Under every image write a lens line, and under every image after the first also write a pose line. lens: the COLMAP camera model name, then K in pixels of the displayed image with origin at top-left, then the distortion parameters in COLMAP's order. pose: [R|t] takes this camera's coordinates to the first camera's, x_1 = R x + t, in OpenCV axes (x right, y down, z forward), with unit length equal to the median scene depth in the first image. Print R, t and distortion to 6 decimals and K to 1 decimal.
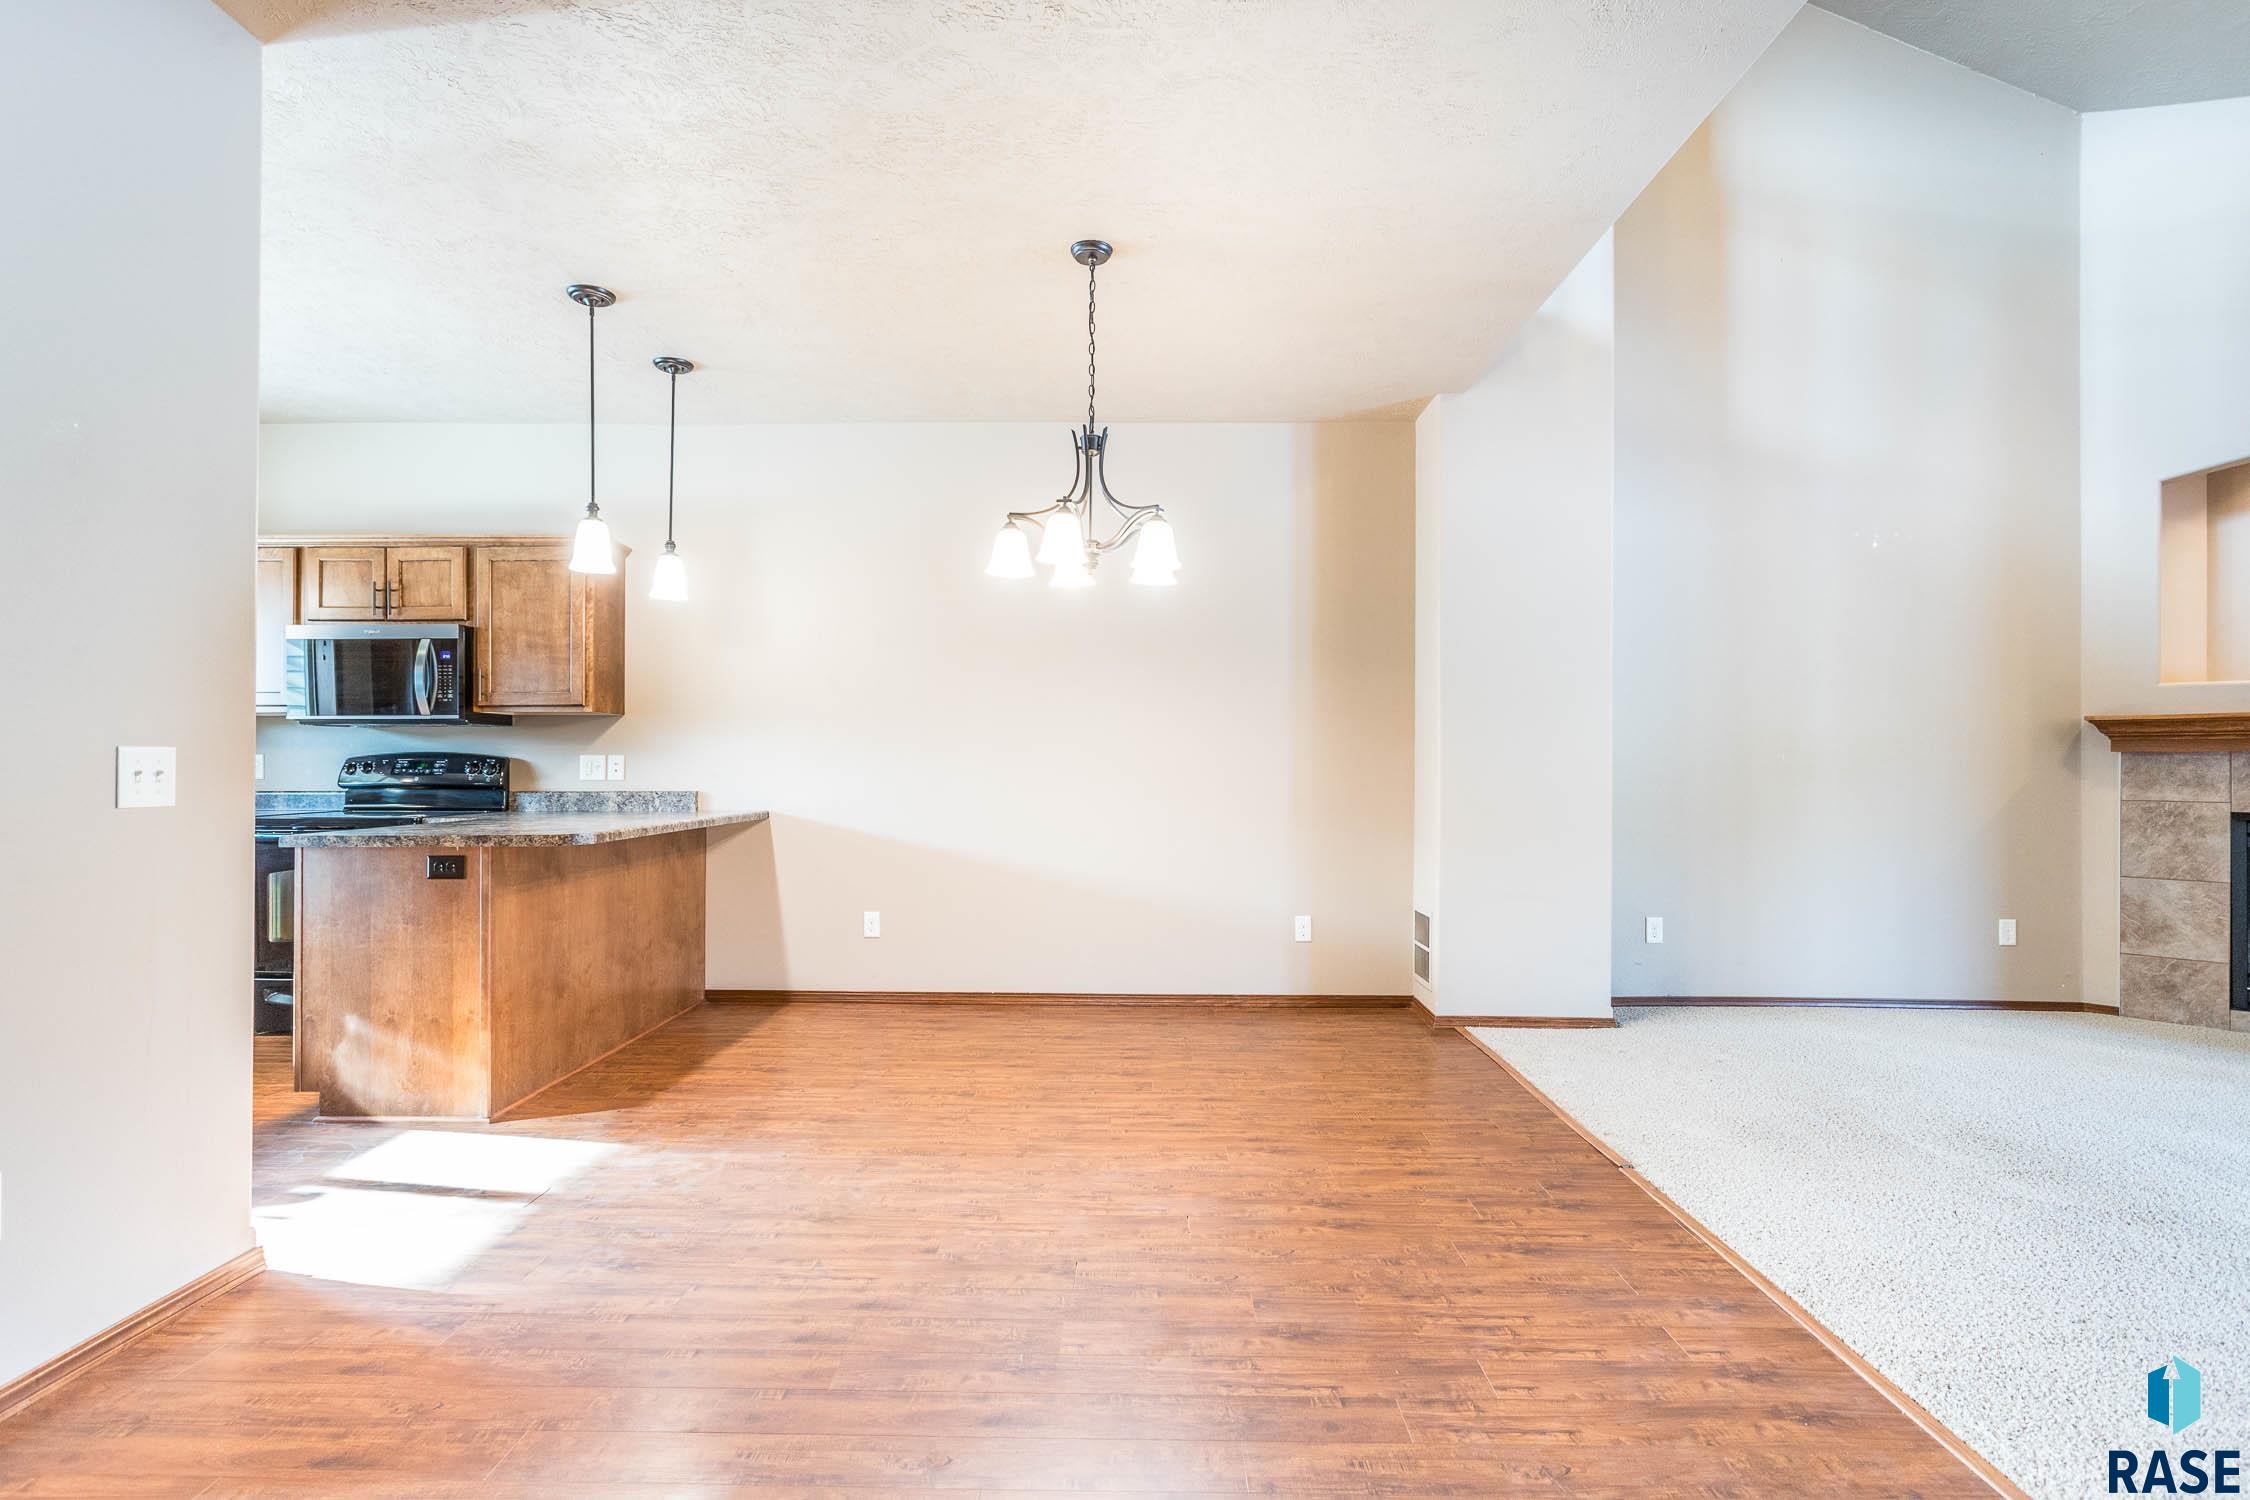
lens RADIAL K [[1062.0, 0, 1122.8], [0, 1062.0, 754.5], [0, 0, 1]] dist [0.000335, -0.000145]
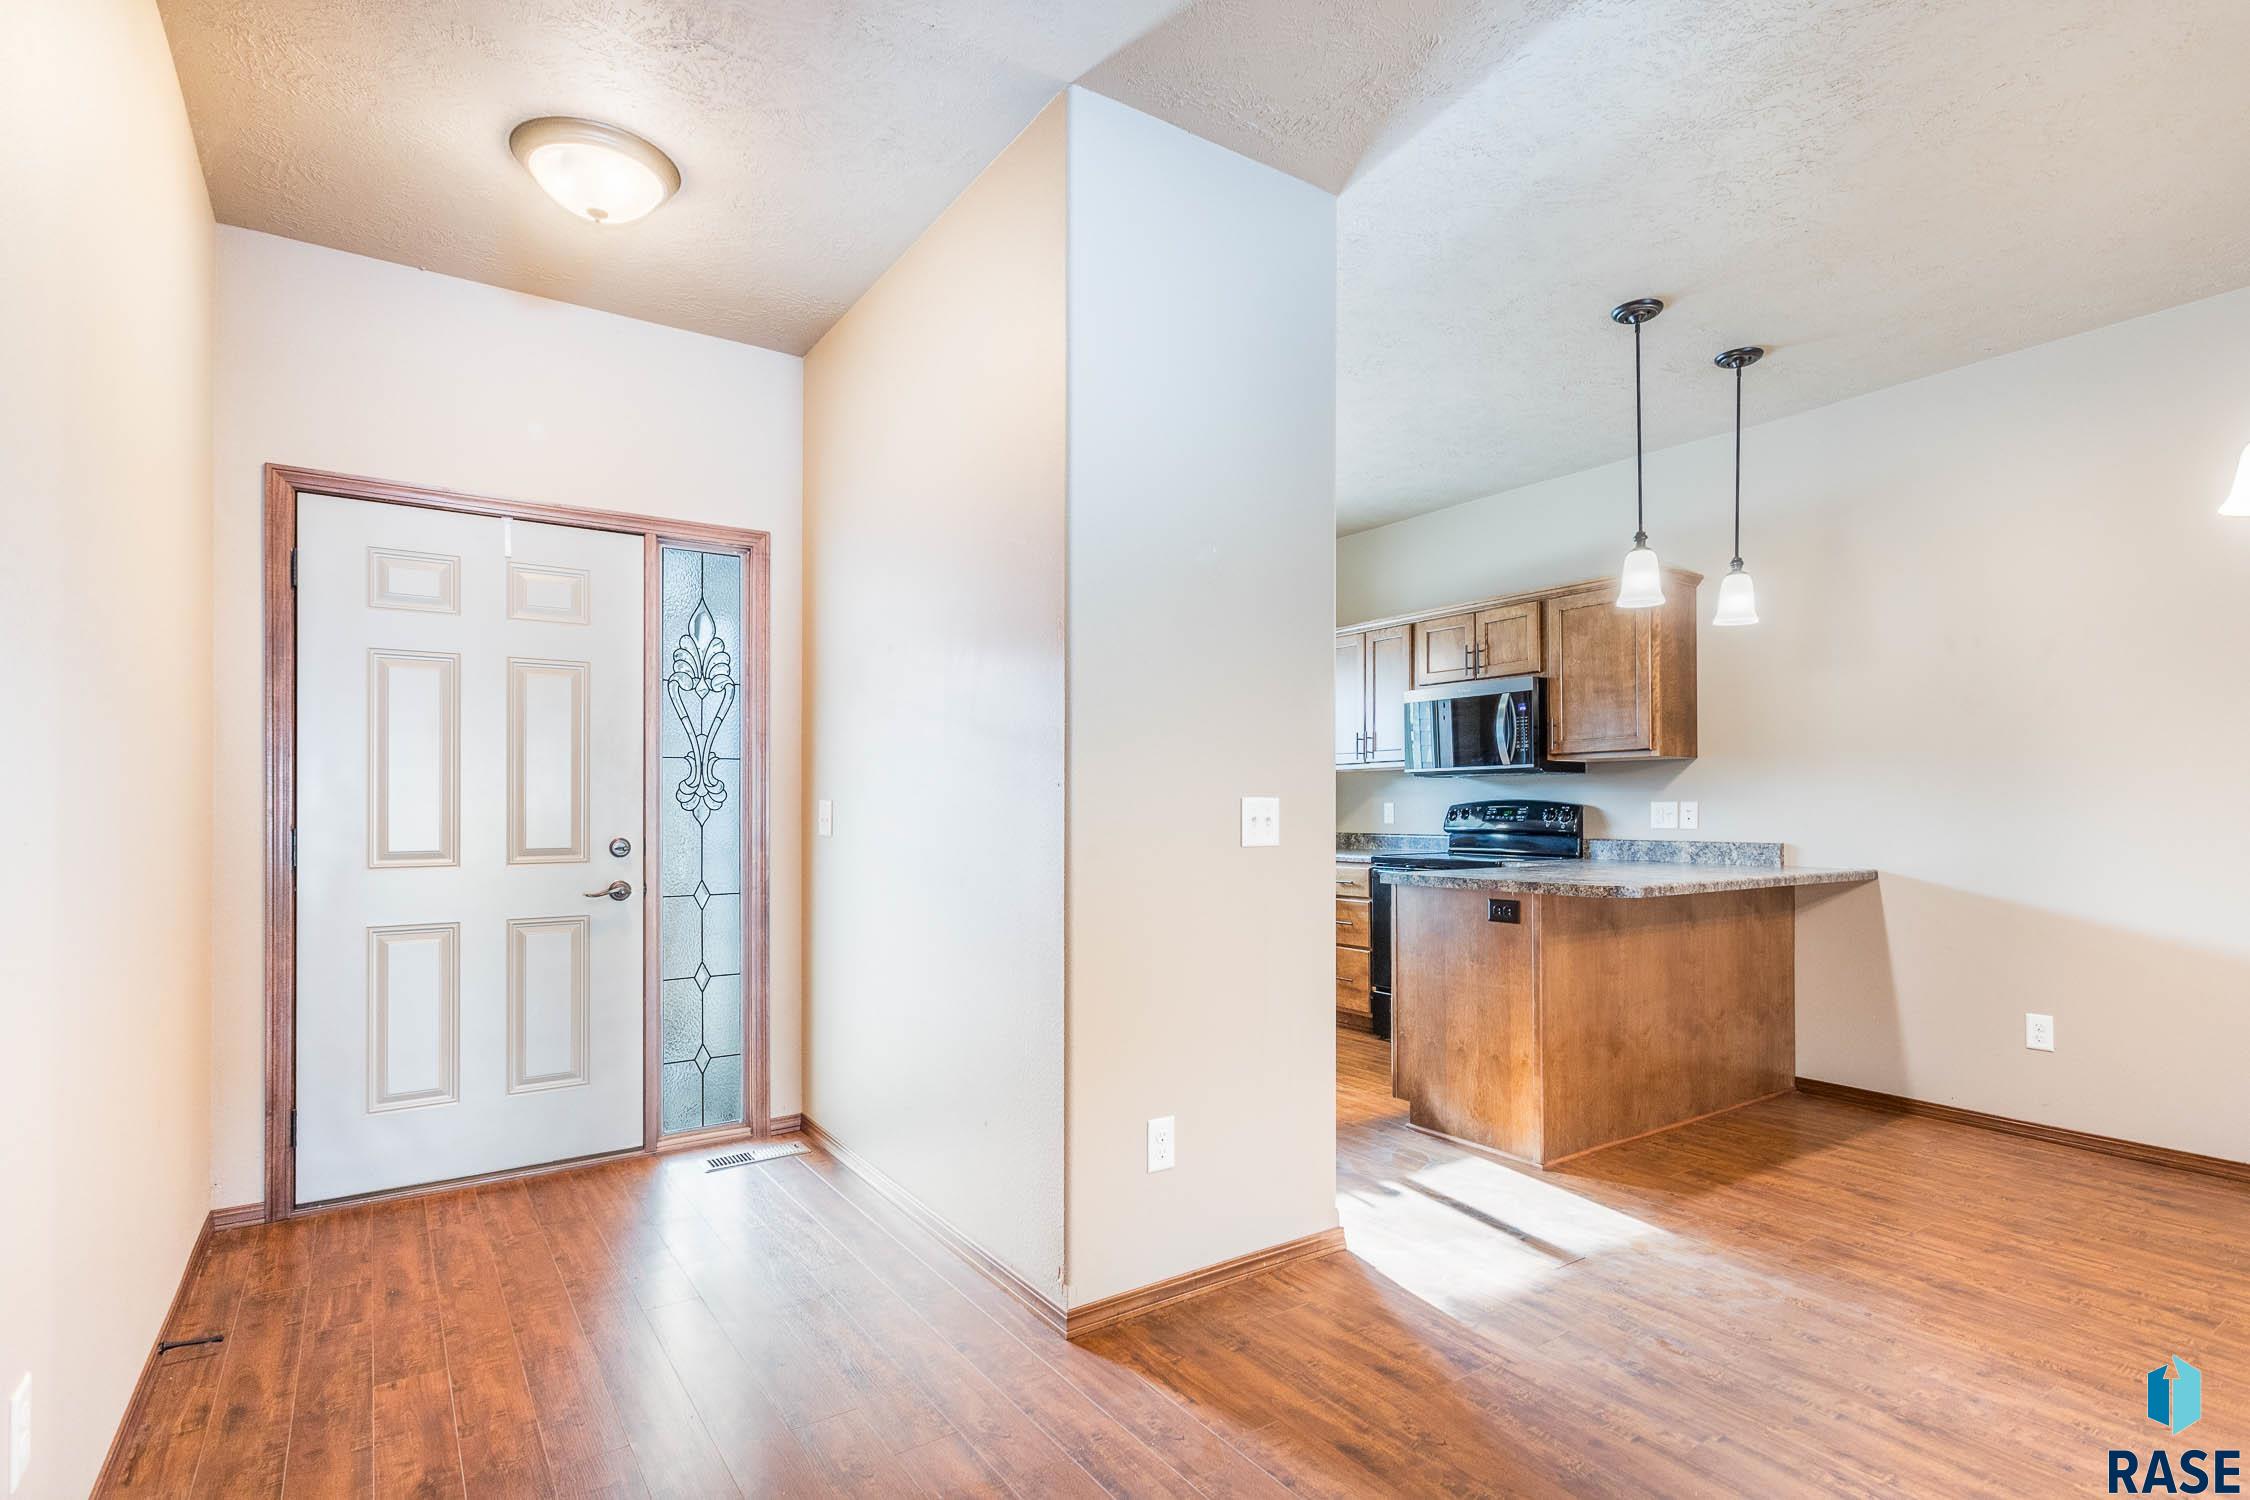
lens RADIAL K [[1099.5, 0, 1137.1], [0, 1099.5, 793.8], [0, 0, 1]] dist [0.002759, 0.000105]
pose [[0.583800, -0.010999, -0.811823, 0.024419], [0.006100, 0.999939, -0.009162, -0.000688], [0.811875, 0.000397, 0.583831, 0.073491]]
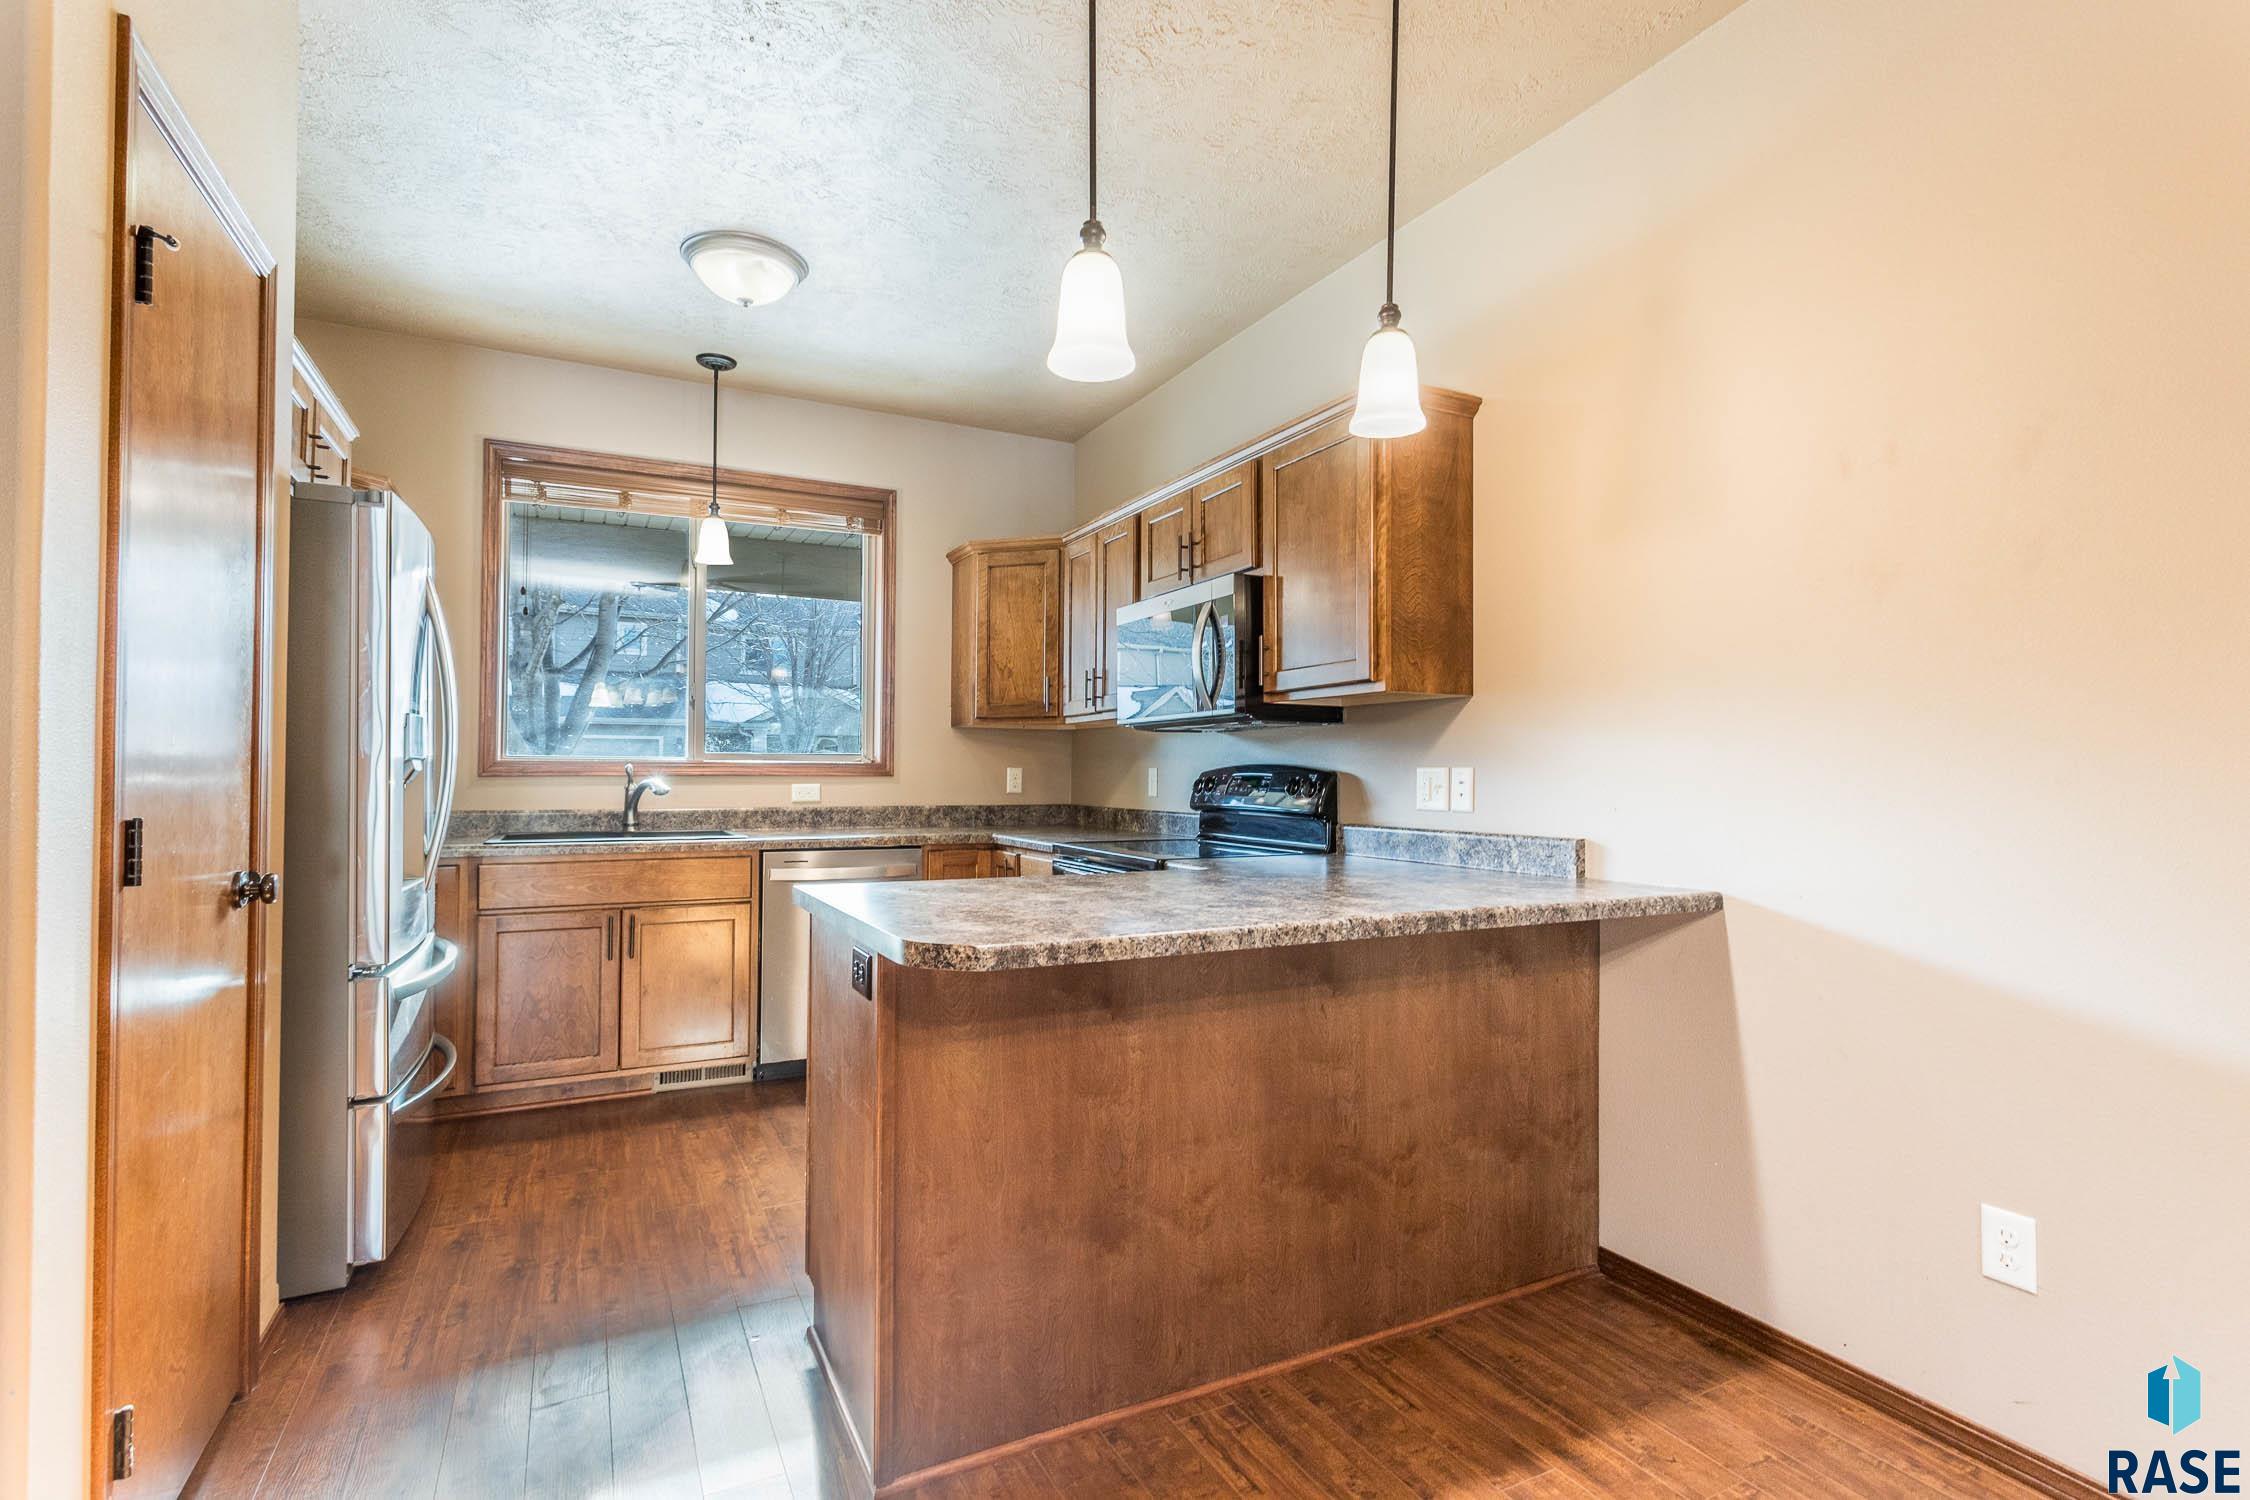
lens RADIAL K [[1062.0, 0, 1122.8], [0, 1062.0, 754.5], [0, 0, 1]] dist [0.000335, -0.000145]
pose [[0.472257, -0.014067, -0.881349, -0.083525], [0.002165, 0.999888, -0.014799, 0.002533], [0.881458, 0.005081, 0.472235, 0.769233]]
